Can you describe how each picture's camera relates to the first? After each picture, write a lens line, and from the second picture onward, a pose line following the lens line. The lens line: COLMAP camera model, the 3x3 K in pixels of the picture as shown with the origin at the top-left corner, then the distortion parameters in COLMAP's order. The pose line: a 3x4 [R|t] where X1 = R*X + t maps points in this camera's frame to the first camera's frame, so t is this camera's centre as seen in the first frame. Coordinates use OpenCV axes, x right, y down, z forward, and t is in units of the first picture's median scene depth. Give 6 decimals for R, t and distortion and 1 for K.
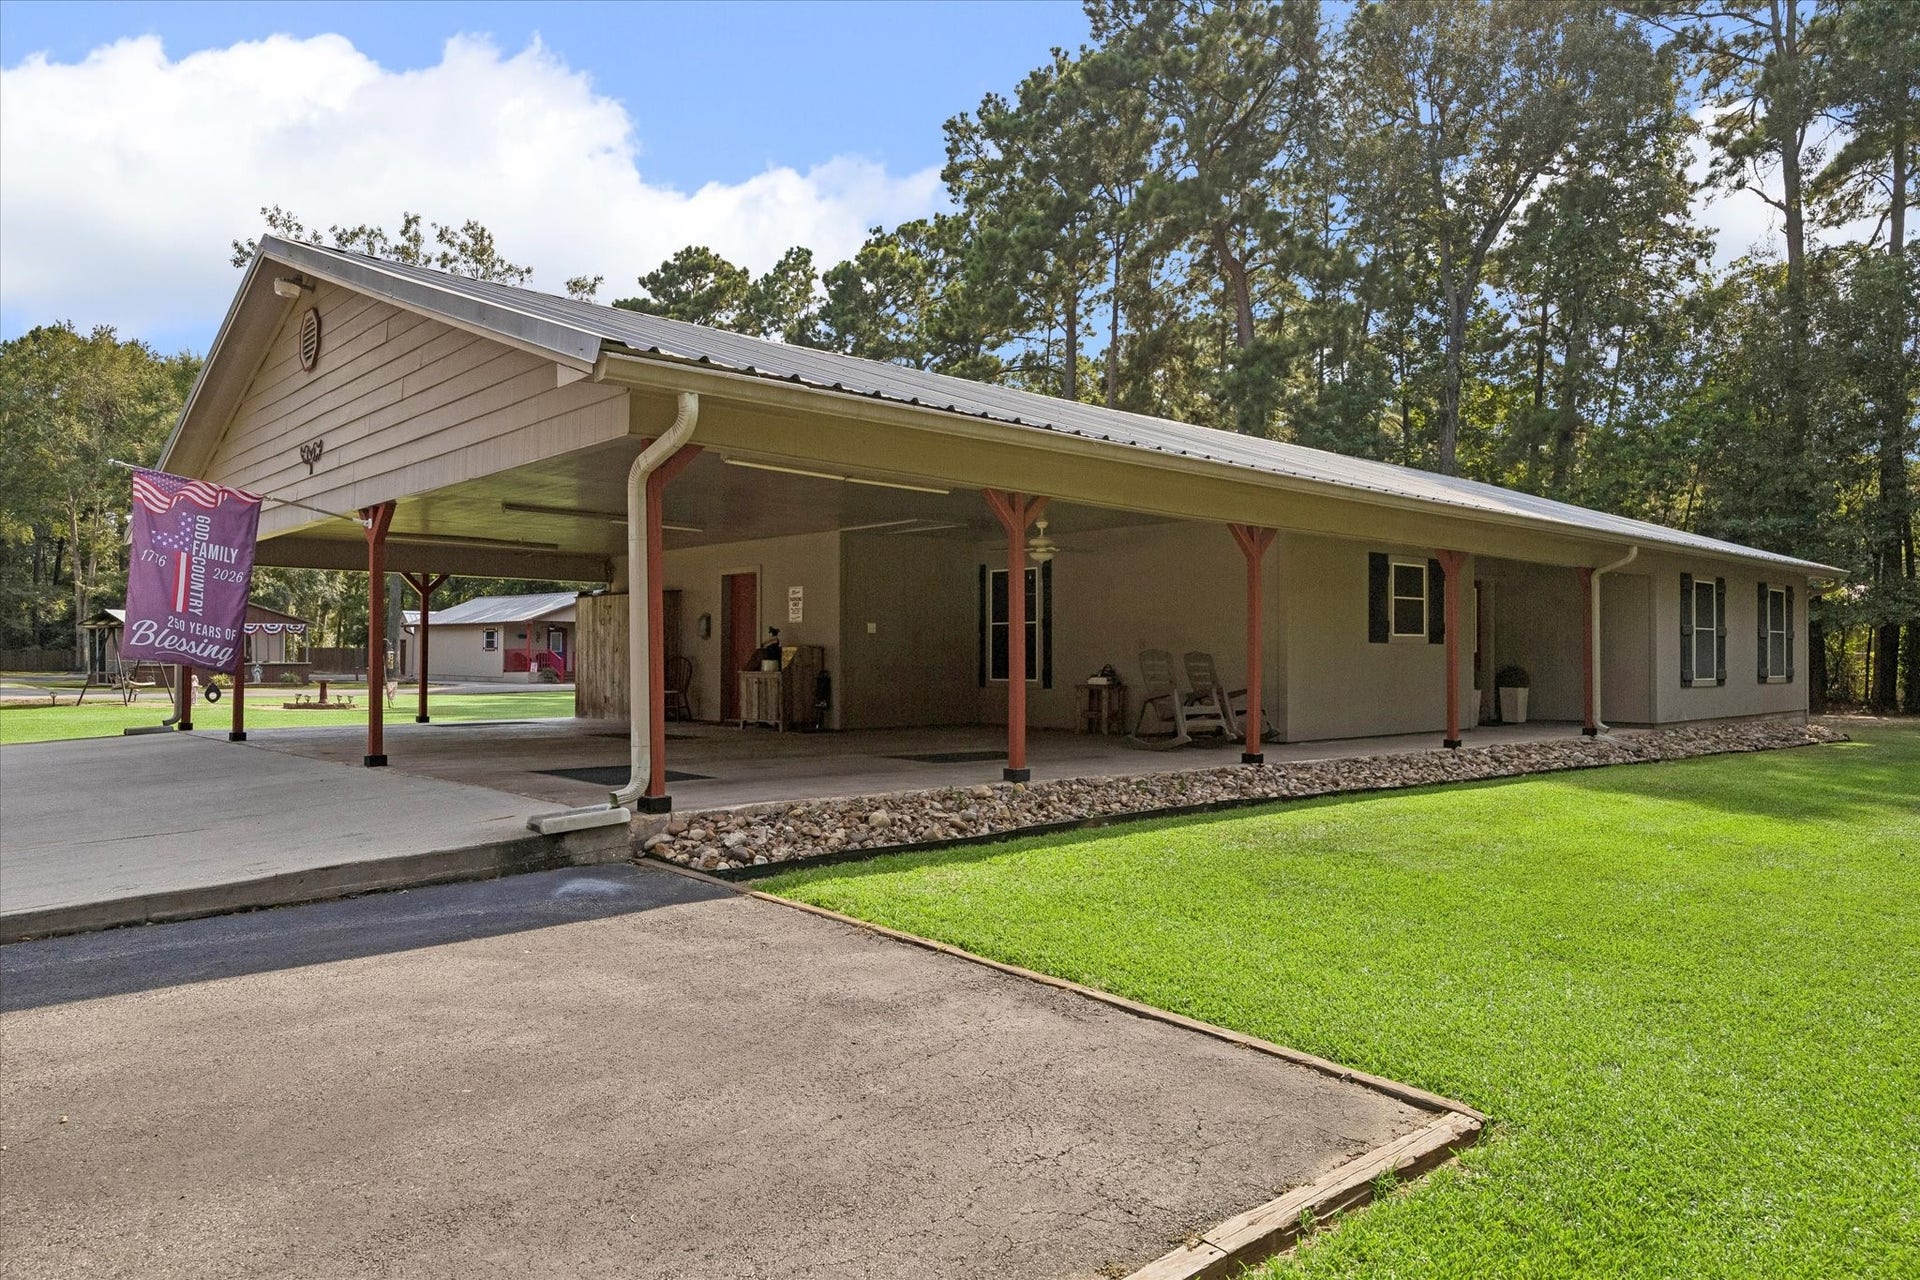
lens RADIAL K [[1287.6, 0, 954.8], [0, 1287.6, 601.3], [0, 0, 1]] dist [-0.035154, -0.000509]
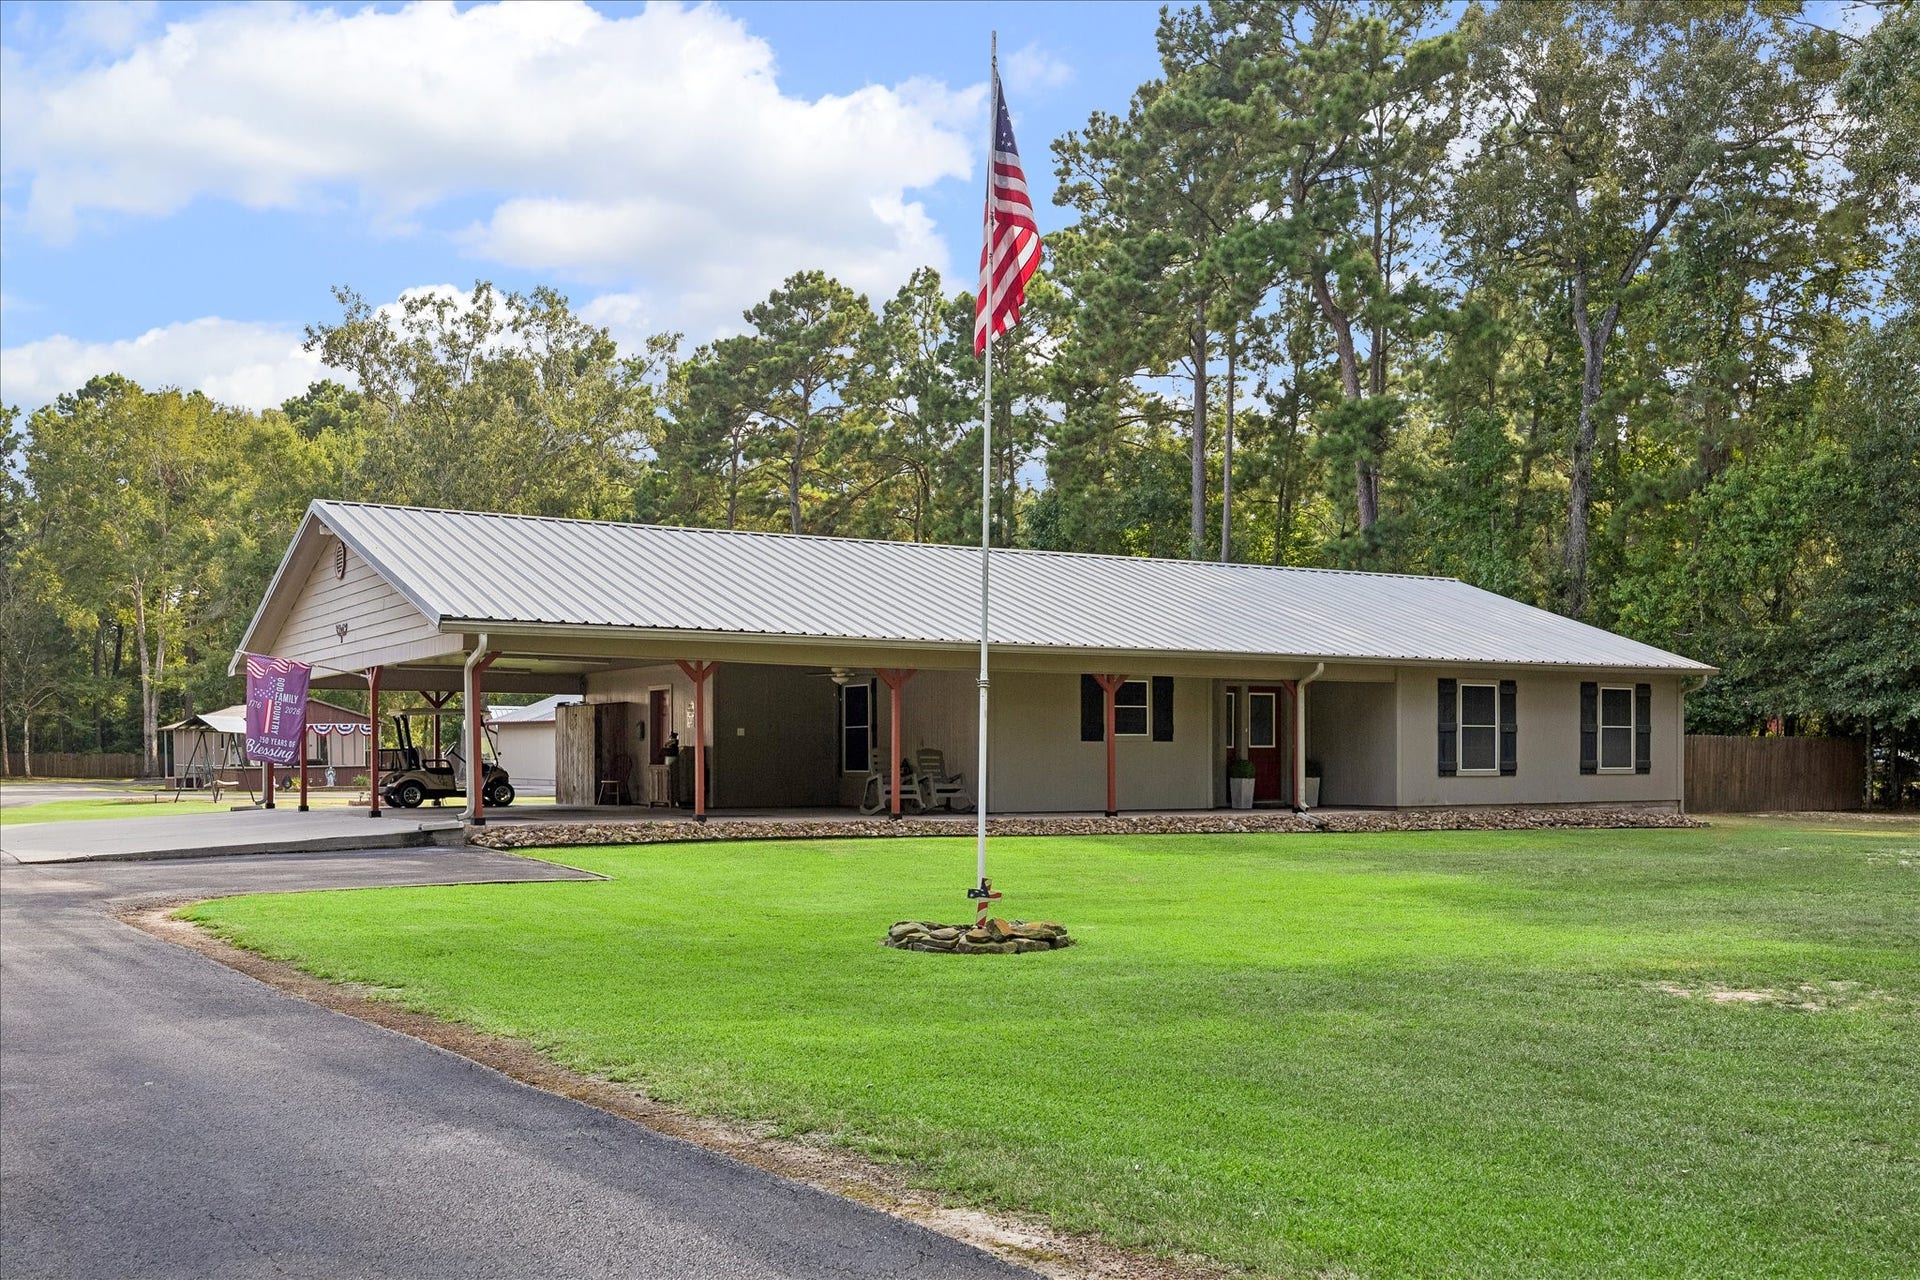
lens RADIAL K [[1953.7, 0, 960.0], [0, 1953.7, 640.0], [0, 0, 1]] dist [-0.056472, -0.005494]
pose [[0.981261, -0.016227, -0.192001, 0.177989], [0.012984, 0.999751, -0.018134, -0.011235], [0.192247, 0.015301, 0.981227, -0.306023]]
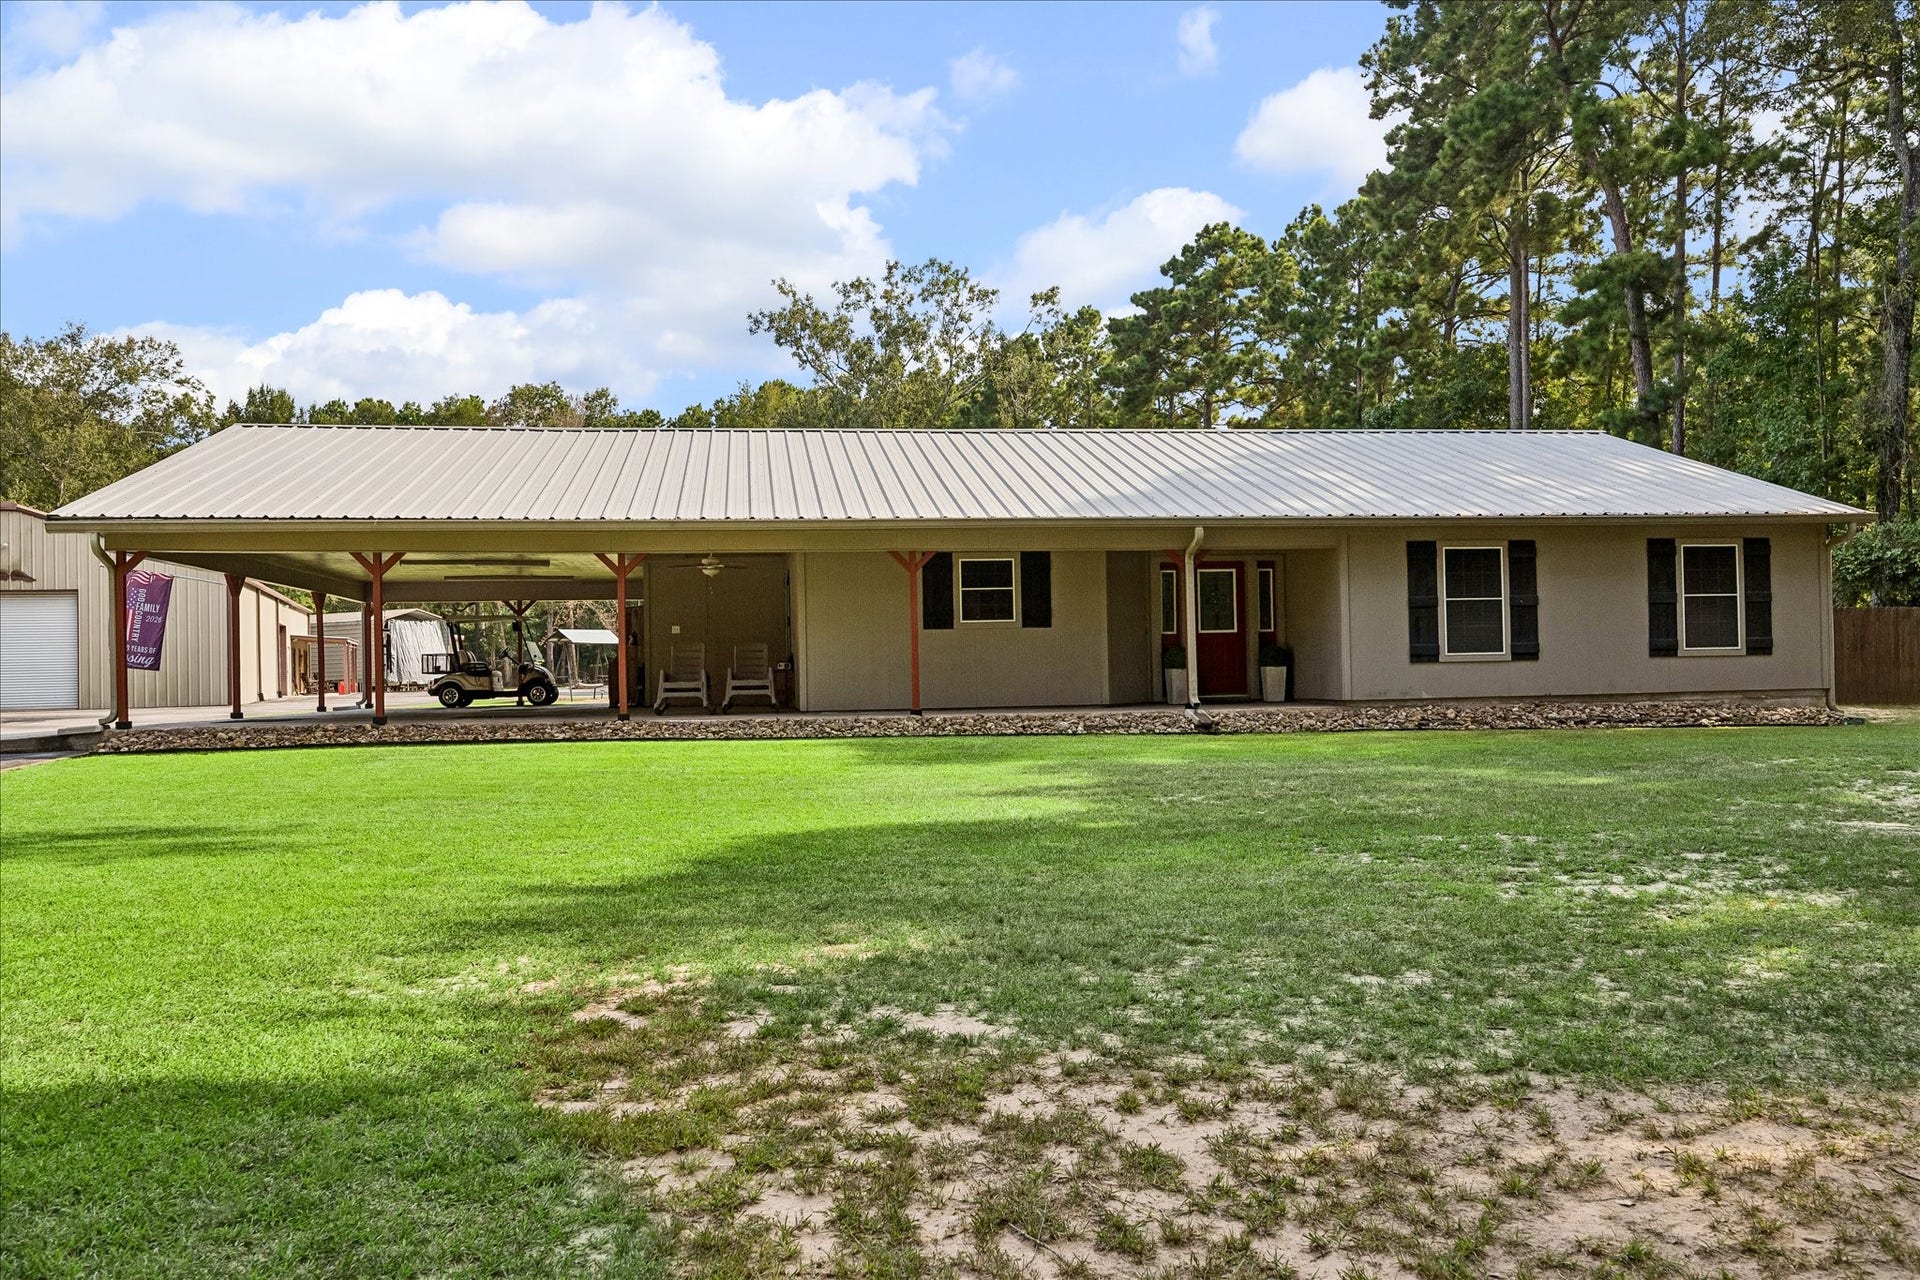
lens RADIAL K [[1446.2, 0, 957.6], [0, 1446.2, 612.6], [0, 0, 1]] dist [-0.010560, -0.003310]
pose [[0.816707, -0.035365, -0.575968, 0.334538], [0.047580, 0.998849, 0.006137, 0.003042], [0.575088, -0.032417, 0.817449, -0.023247]]
